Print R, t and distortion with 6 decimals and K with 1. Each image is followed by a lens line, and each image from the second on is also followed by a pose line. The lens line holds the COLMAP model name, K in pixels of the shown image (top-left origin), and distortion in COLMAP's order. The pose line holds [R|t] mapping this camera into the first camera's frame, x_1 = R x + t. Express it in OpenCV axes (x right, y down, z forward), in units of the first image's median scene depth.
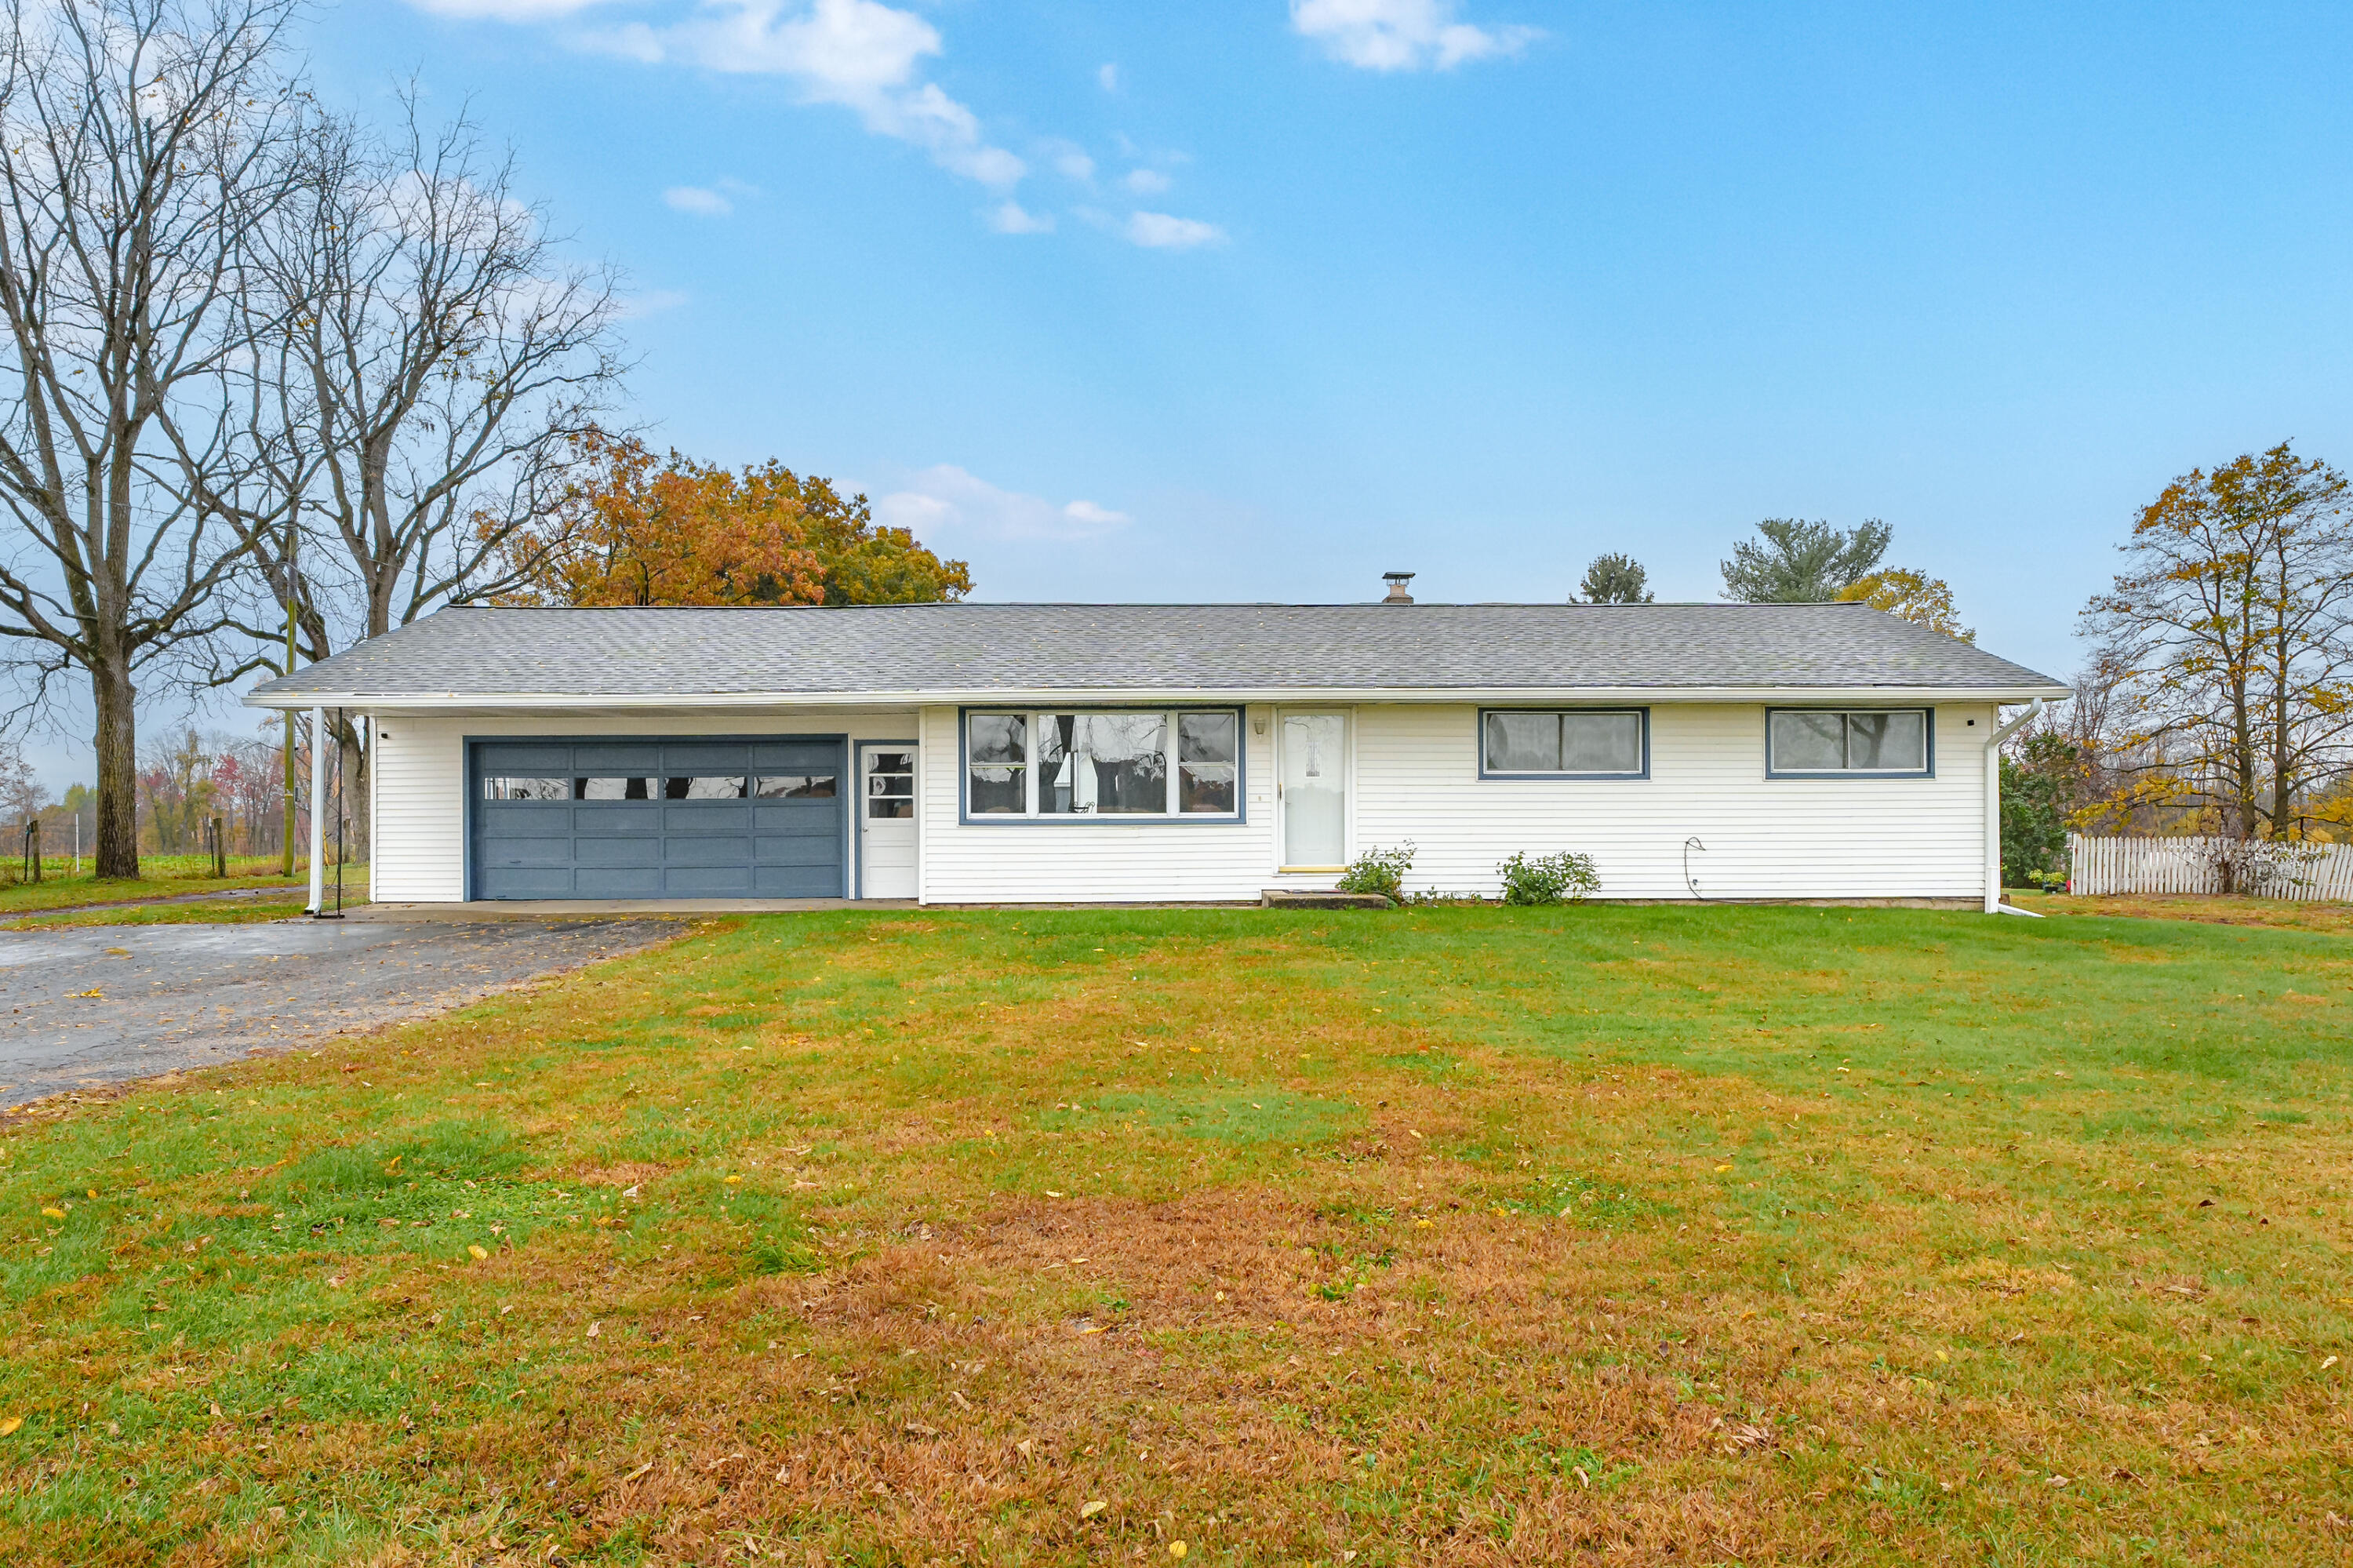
lens RADIAL K [[1332.6, 0, 1176.0], [0, 1332.6, 778.5], [0, 0, 1]] dist [0.000205, 0.000741]
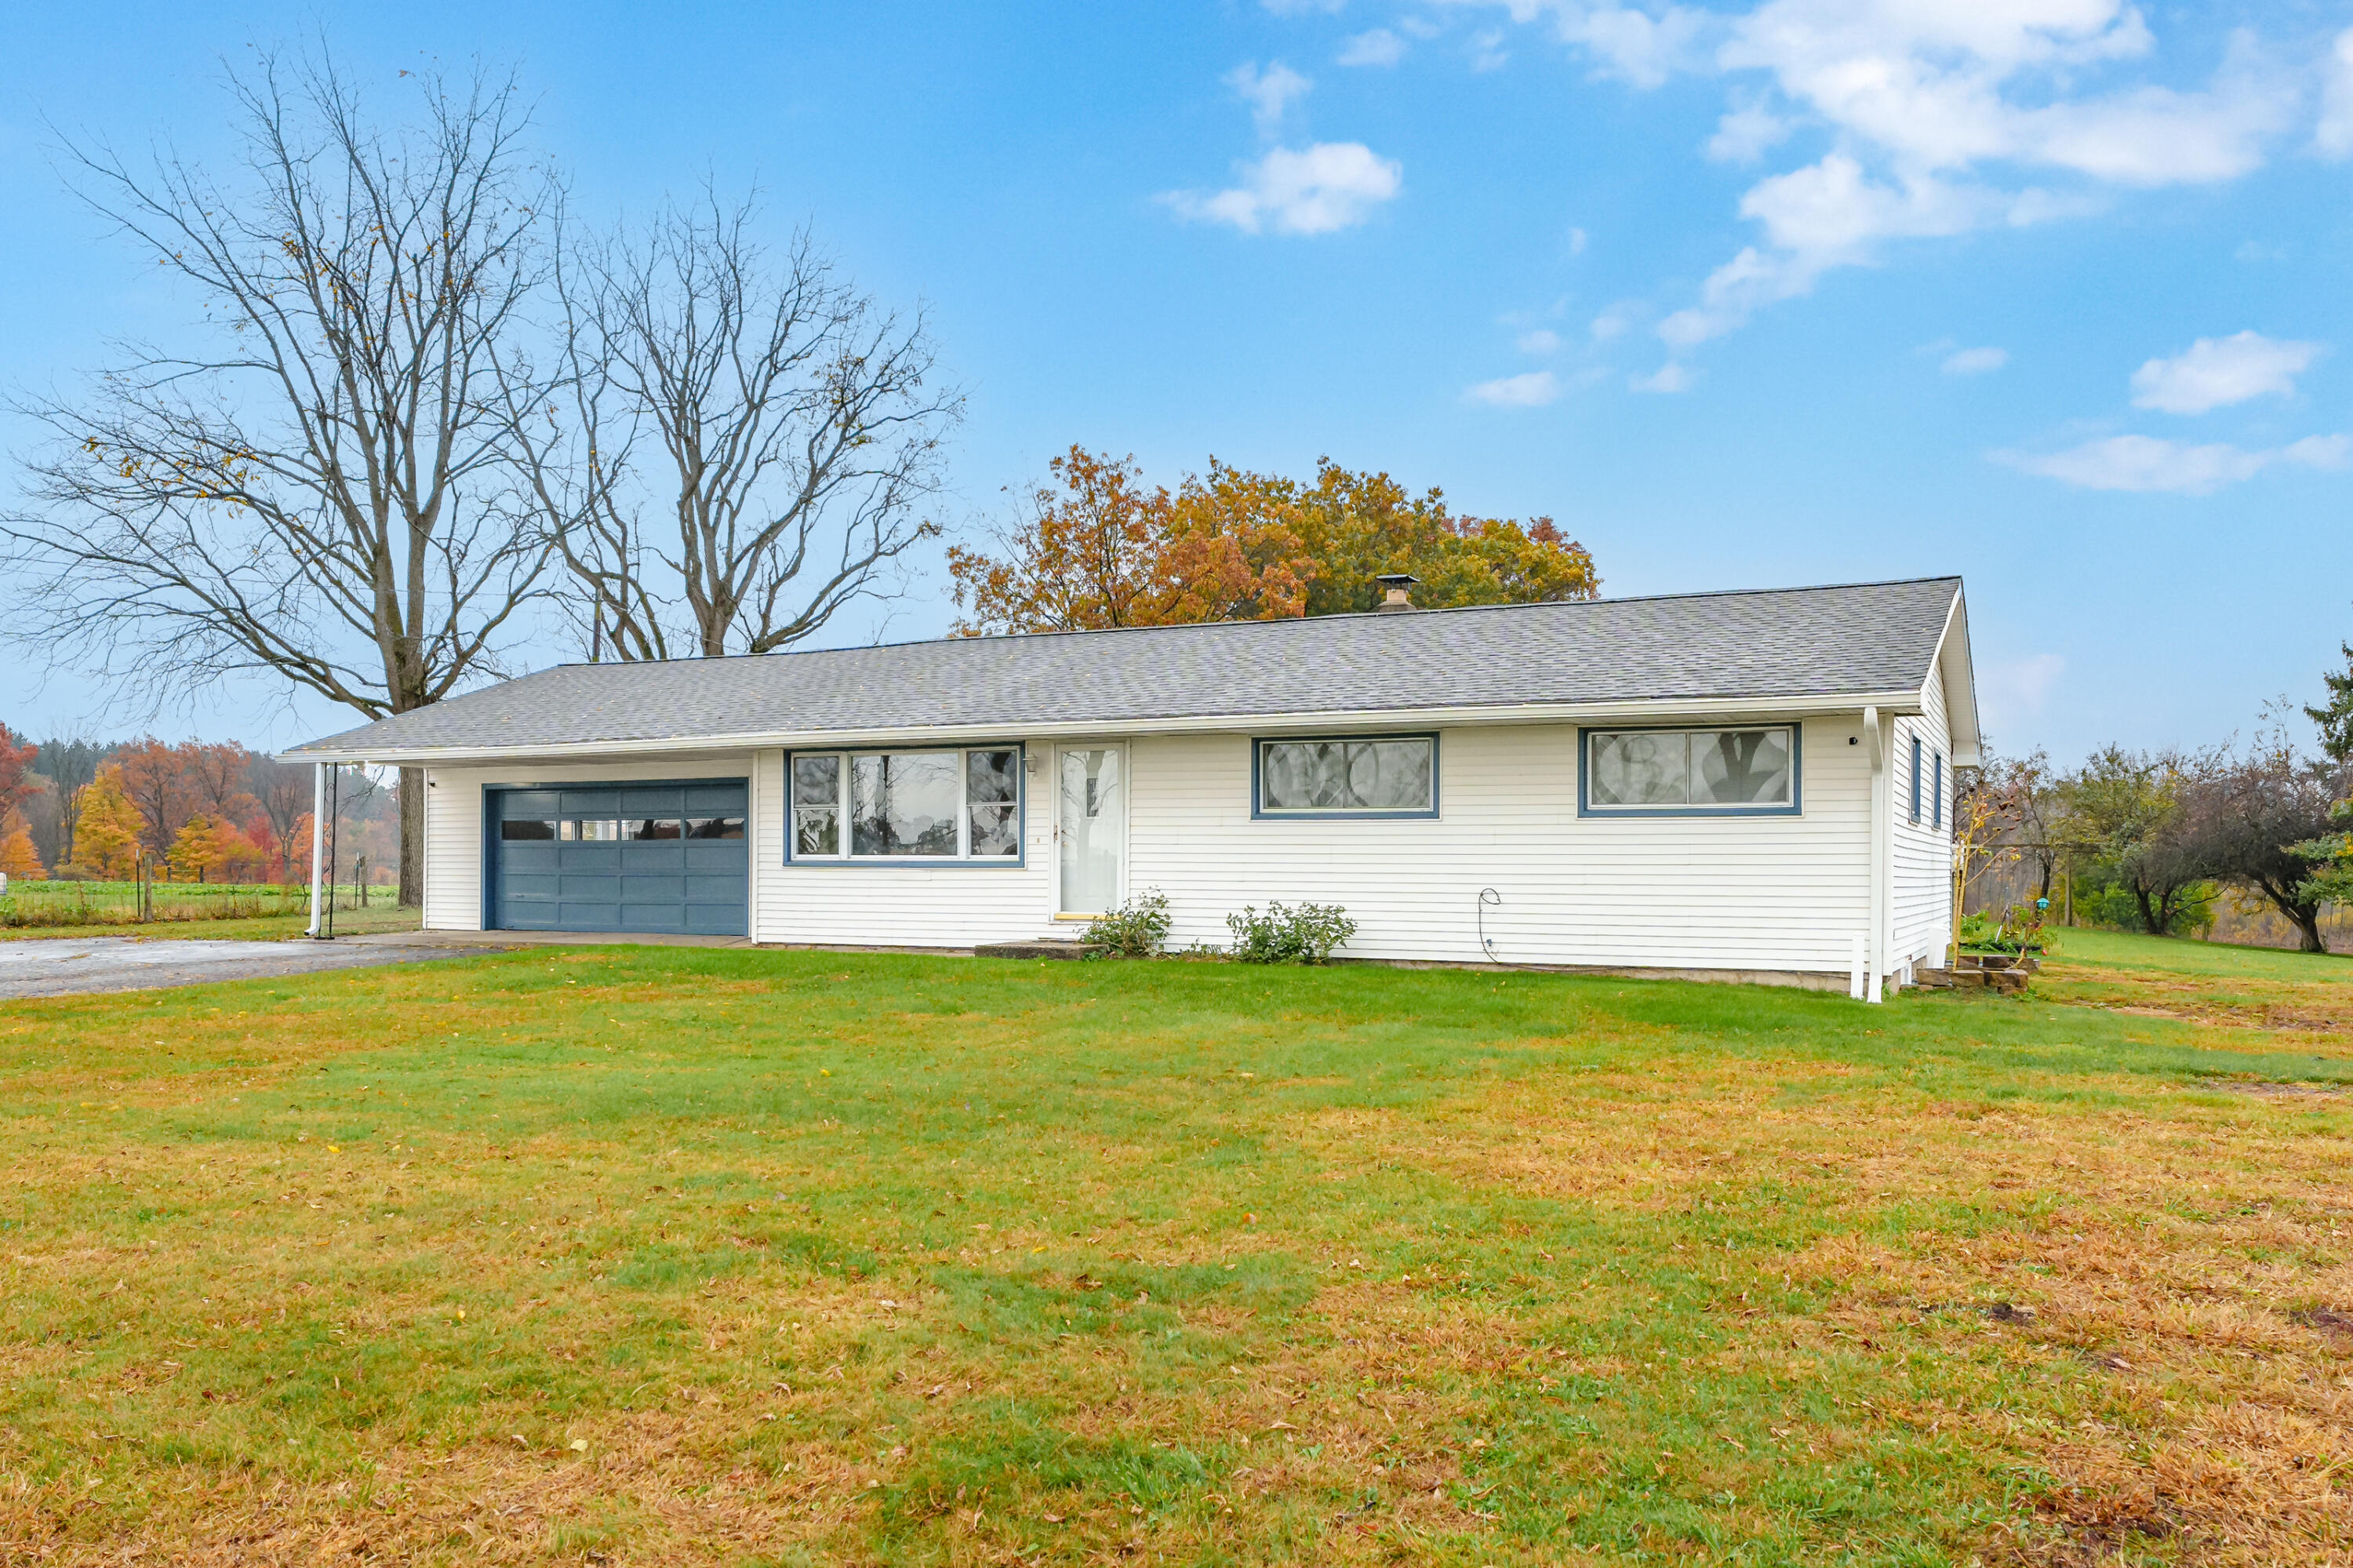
lens RADIAL K [[1563.5, 0, 1176.6], [0, 1563.5, 795.5], [0, 0, 1]] dist [0.012653, 0.001170]
pose [[0.905681, -0.011097, -0.423814, 0.619312], [0.006846, 0.999910, -0.011551, -0.003303], [0.423904, 0.007560, 0.905676, 0.042192]]
